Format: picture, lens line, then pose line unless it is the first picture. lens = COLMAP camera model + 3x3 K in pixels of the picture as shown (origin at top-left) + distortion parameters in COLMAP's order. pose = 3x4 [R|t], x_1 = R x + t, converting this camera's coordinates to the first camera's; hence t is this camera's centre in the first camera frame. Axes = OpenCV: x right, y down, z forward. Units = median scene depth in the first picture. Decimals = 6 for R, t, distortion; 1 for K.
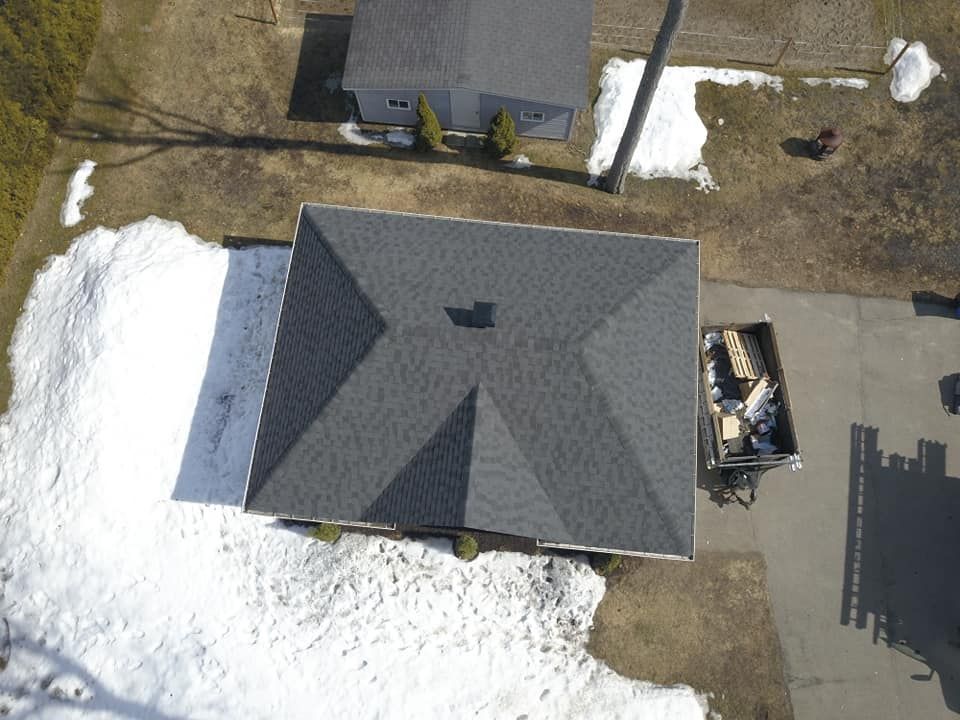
lens RADIAL K [[733.4, 0, 479.8], [0, 733.4, 367.6], [0, 0, 1]] dist [0.023293, -0.002181]
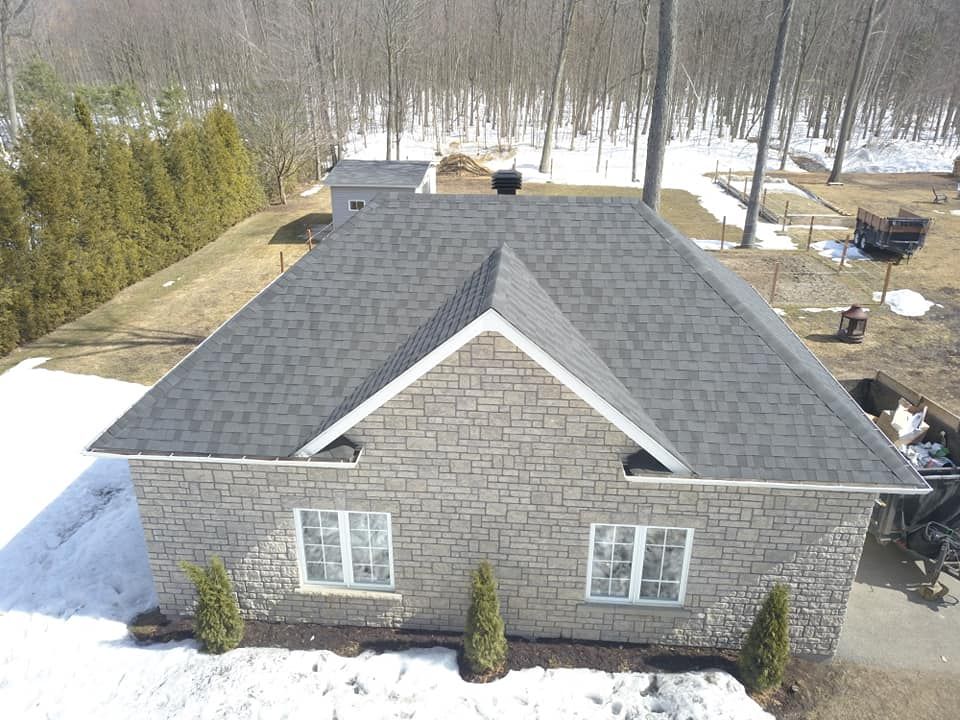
lens RADIAL K [[733.4, 0, 479.9], [0, 733.4, 364.3], [0, 0, 1]] dist [0.023293, -0.002181]
pose [[0.999616, -0.003589, 0.027463, -0.034601], [0.023241, 0.648025, -0.761264, 0.504694], [-0.015065, 0.761610, 0.647860, 0.512718]]
